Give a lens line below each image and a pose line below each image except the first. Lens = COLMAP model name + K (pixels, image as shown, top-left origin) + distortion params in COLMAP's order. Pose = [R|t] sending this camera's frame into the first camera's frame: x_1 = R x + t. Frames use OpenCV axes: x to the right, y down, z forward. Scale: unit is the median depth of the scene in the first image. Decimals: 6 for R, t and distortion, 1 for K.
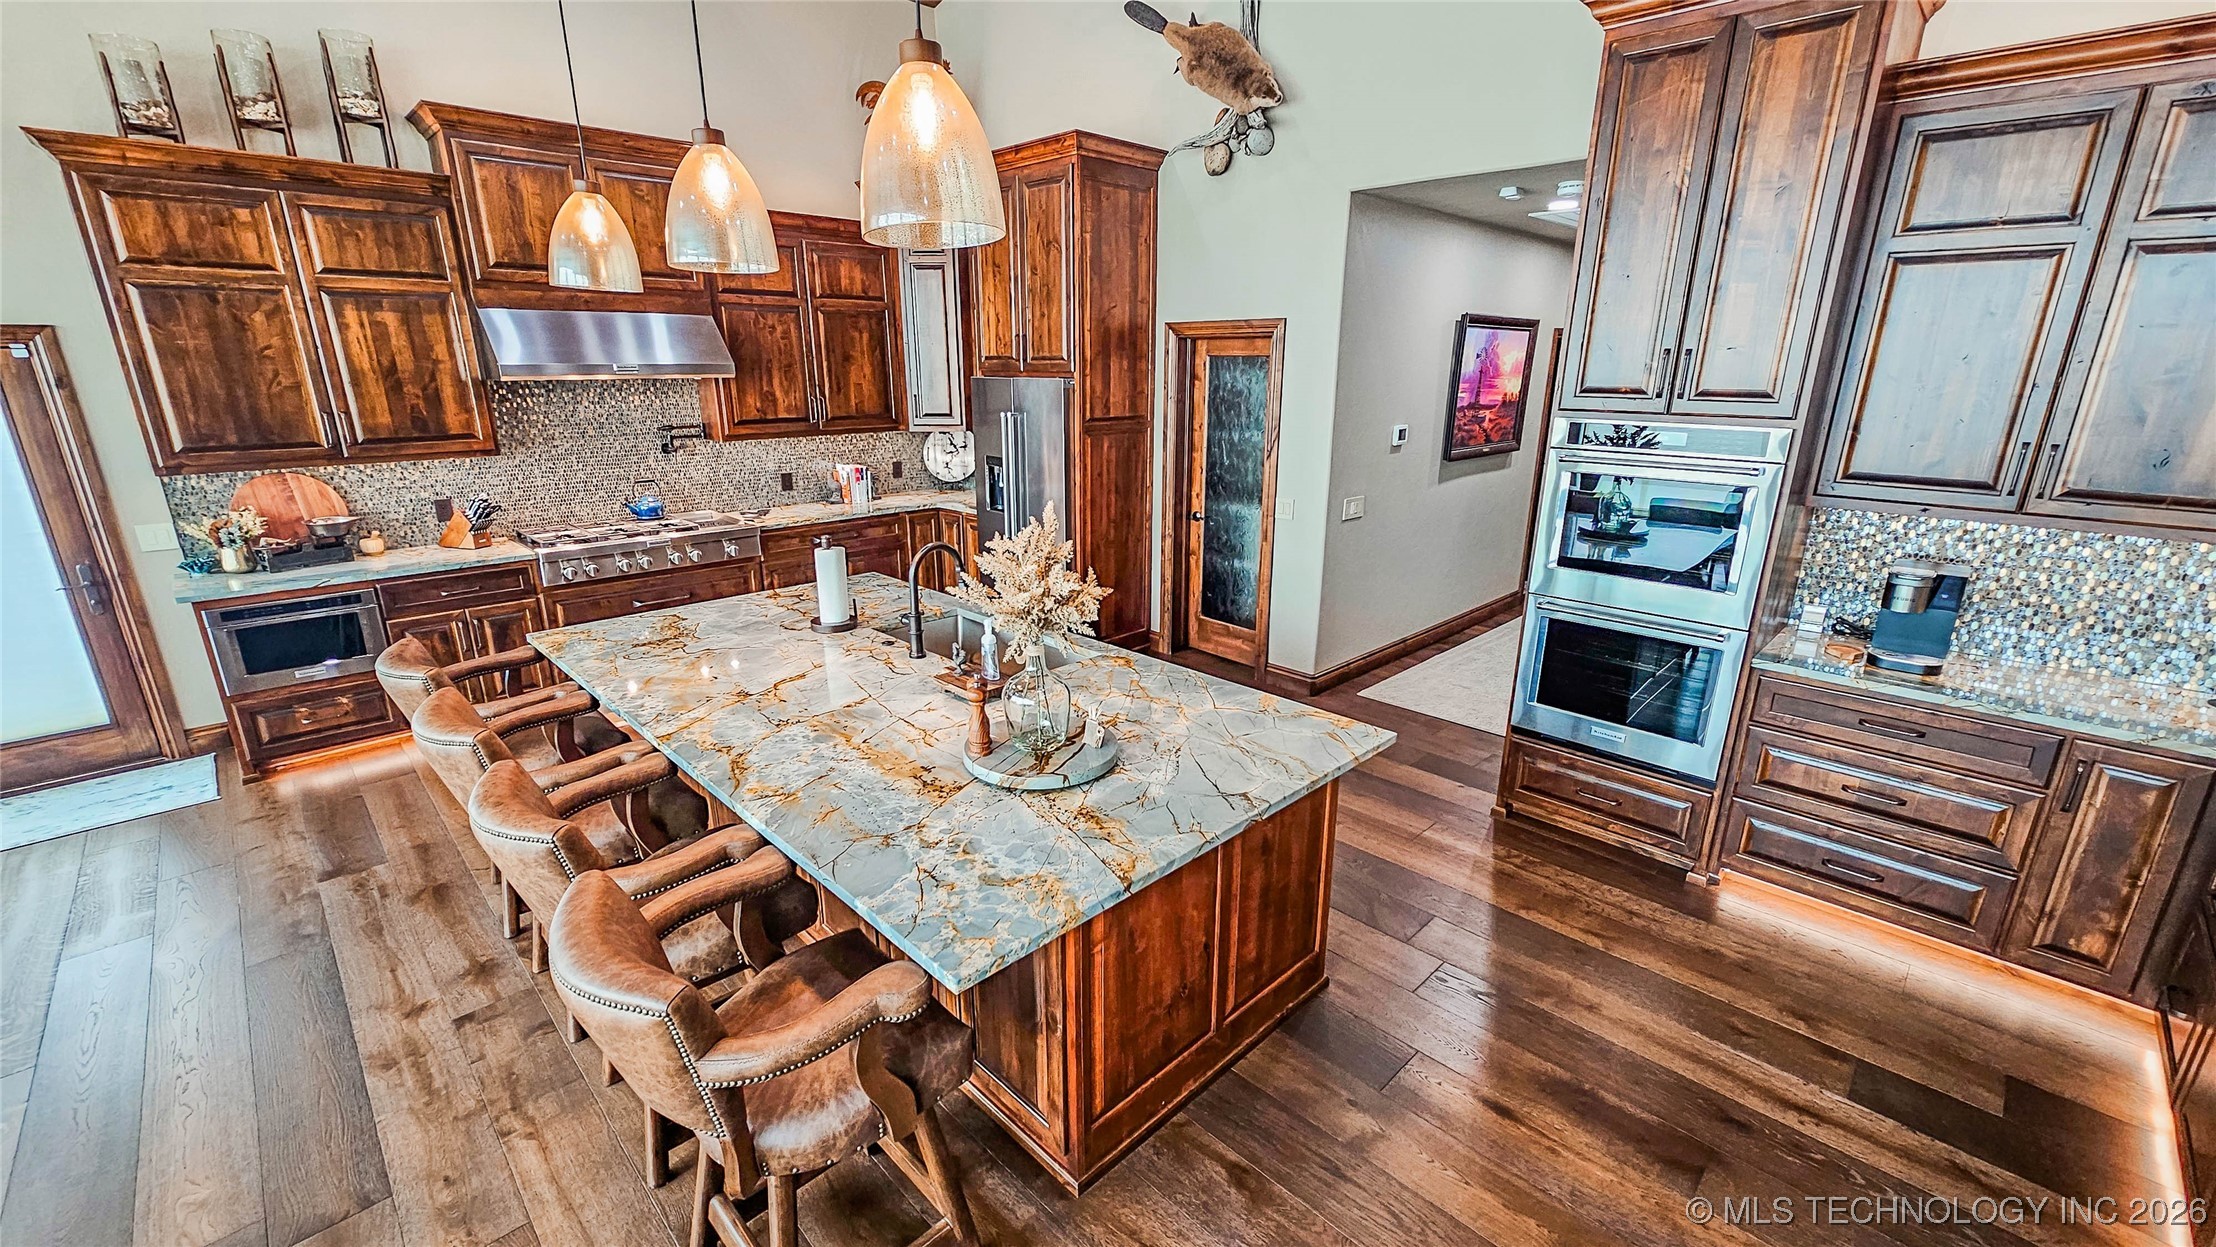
lens RADIAL K [[900.0, 0, 1110.2], [0, 900.0, 634.7], [0, 0, 1]] dist [-0.001311, 0.000143]
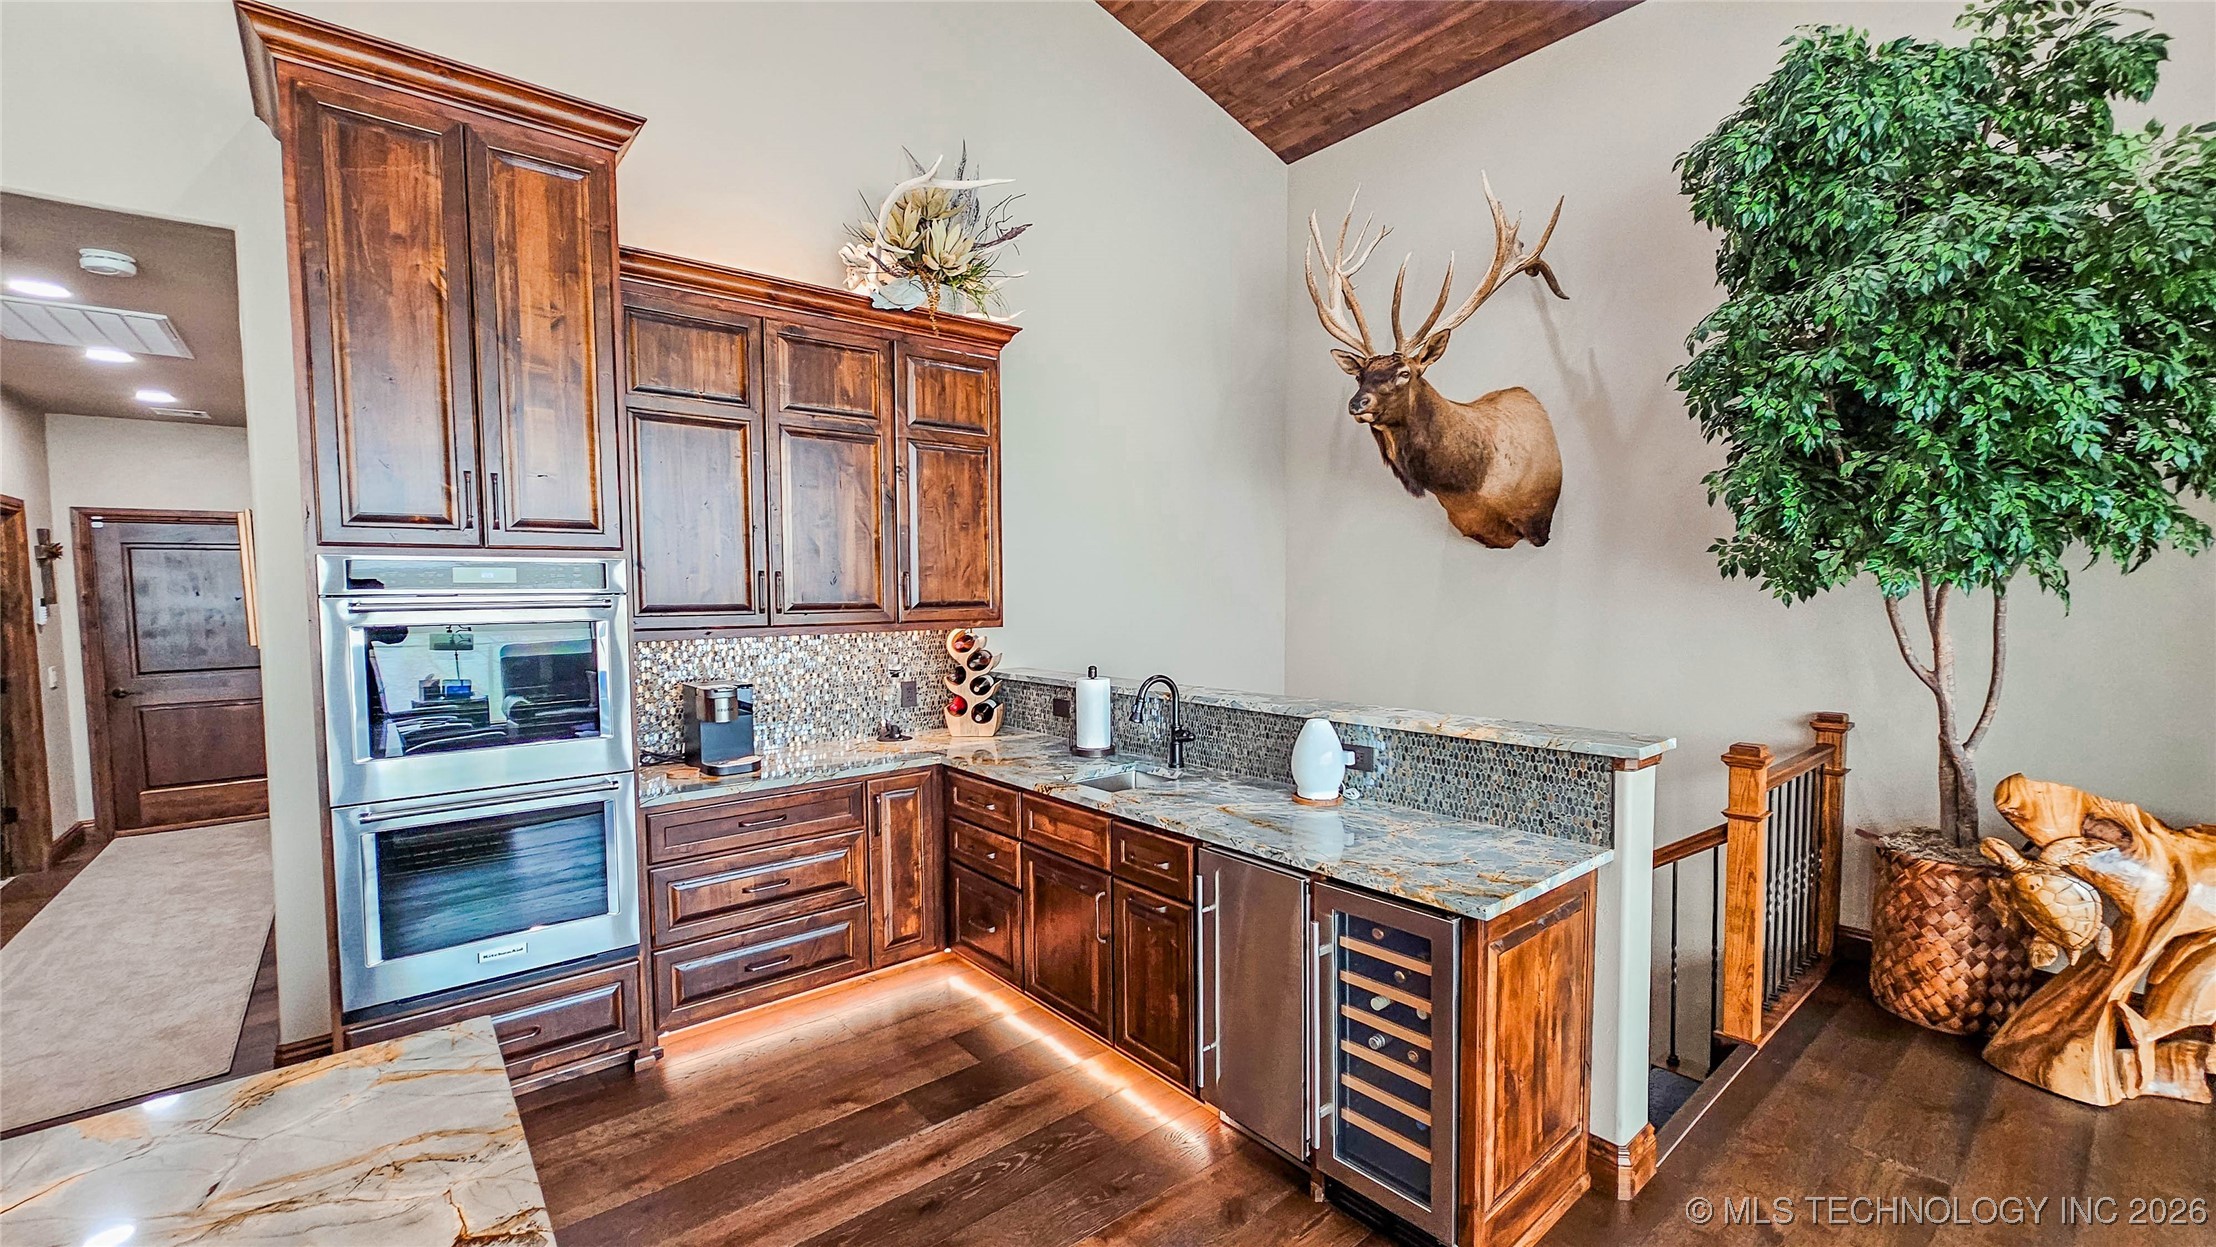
lens RADIAL K [[900.0, 0, 1104.4], [0, 900.0, 636.8], [0, 0, 1]] dist [-0.001311, 0.000143]
pose [[0.088875, -0.058181, 0.994342, -0.181008], [0.299284, 0.953722, 0.029054, -0.018359], [-0.950016, 0.295008, 0.102175, 0.421388]]
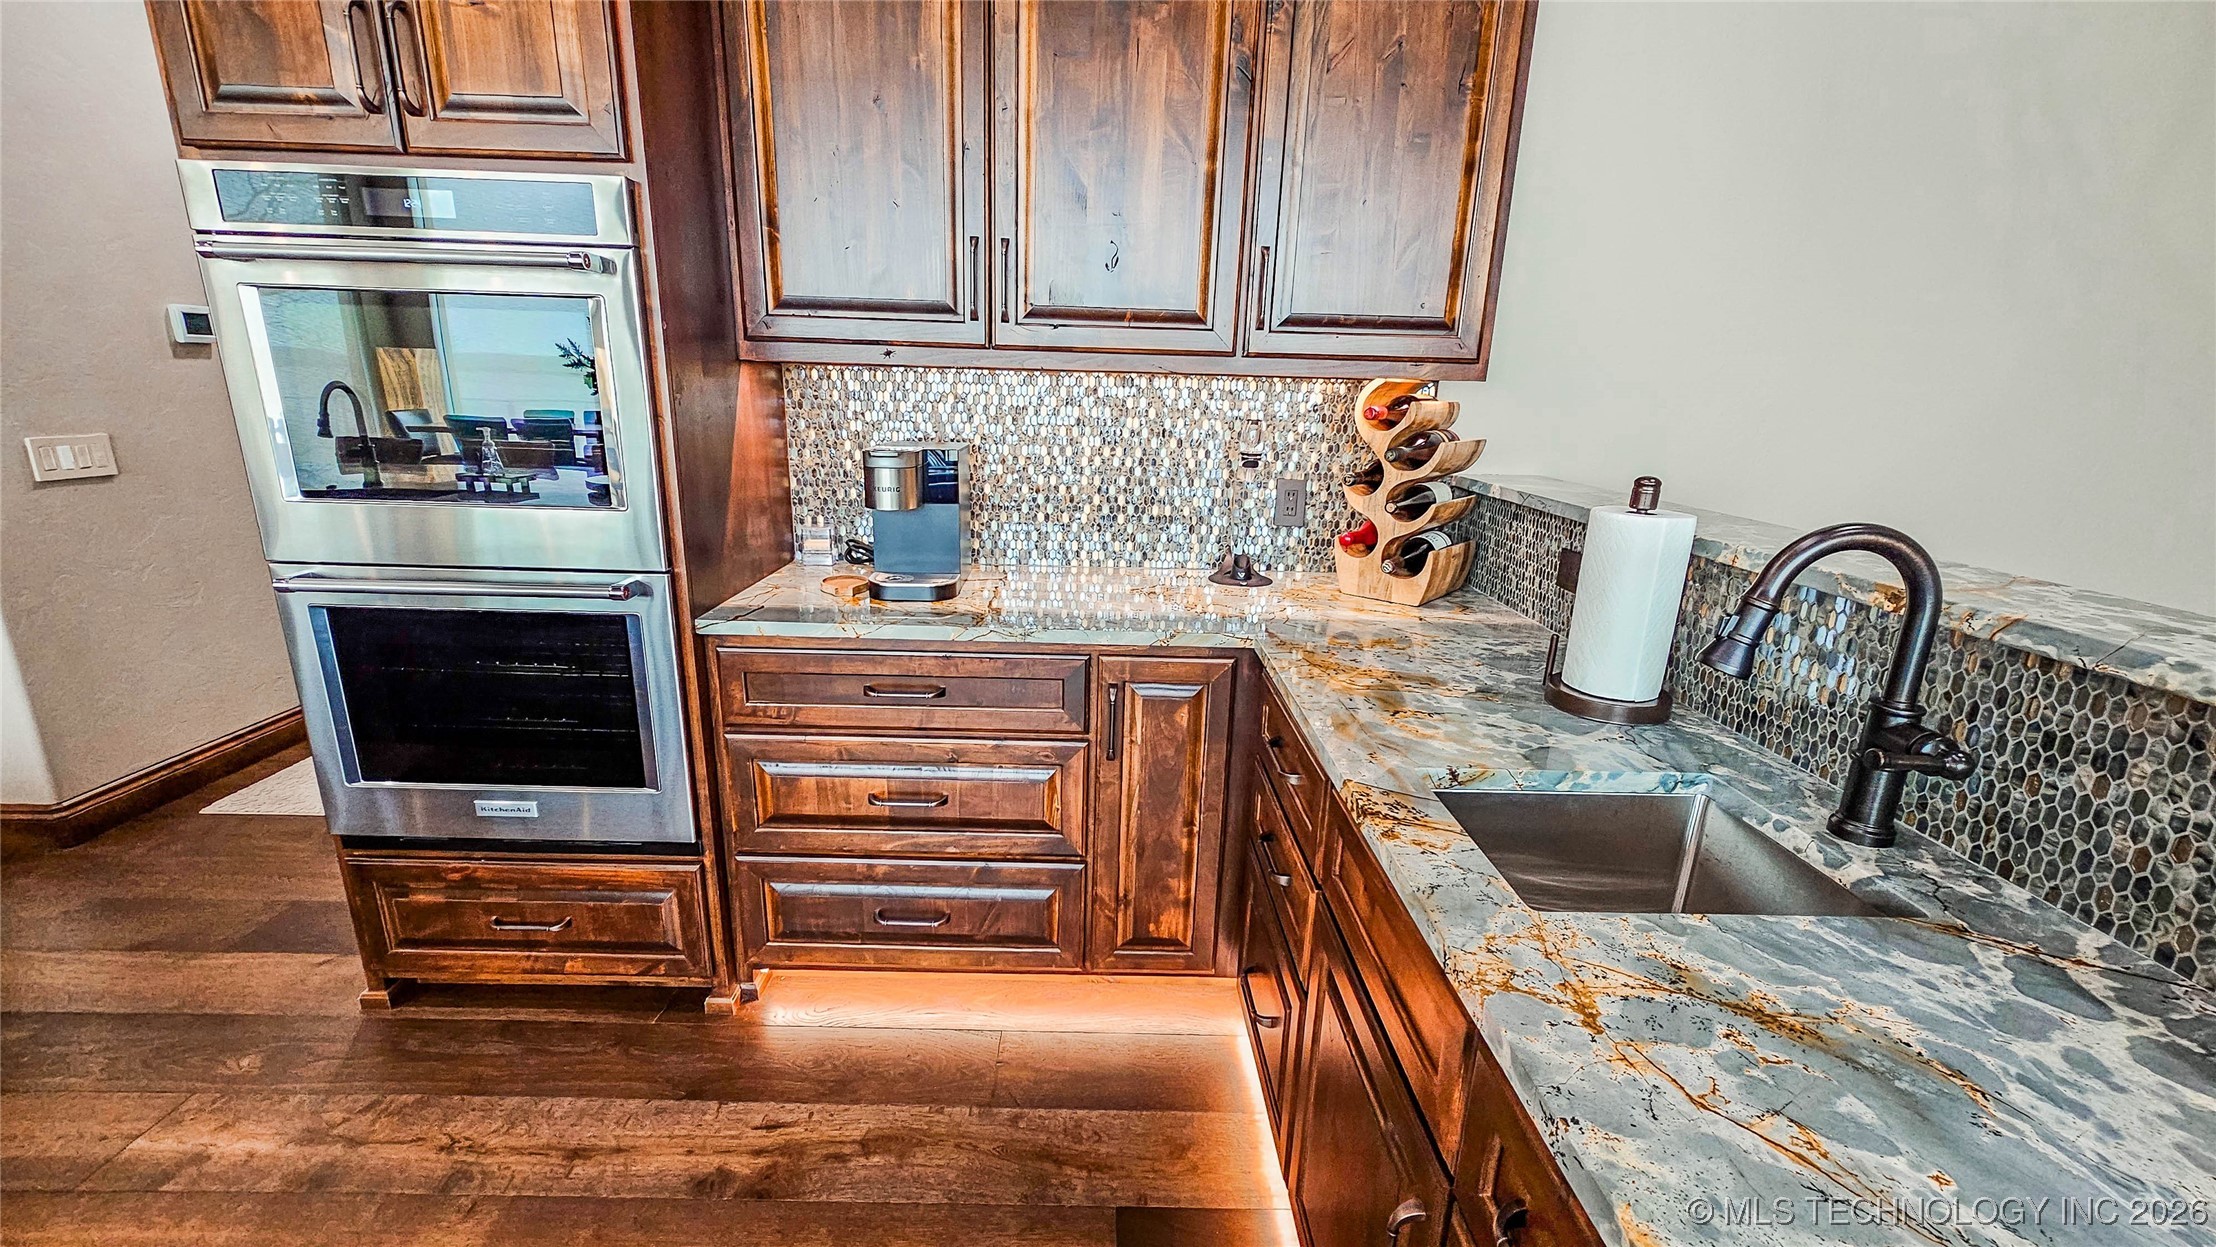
lens RADIAL K [[900.0, 0, 1104.9], [0, 900.0, 637.5], [0, 0, 1]] dist [-0.001311, 0.000143]
pose [[0.696681, -0.180080, 0.694411, 0.536071], [0.184451, 0.980403, 0.069191, 0.049266], [-0.693263, 0.079881, 0.716244, 0.448408]]
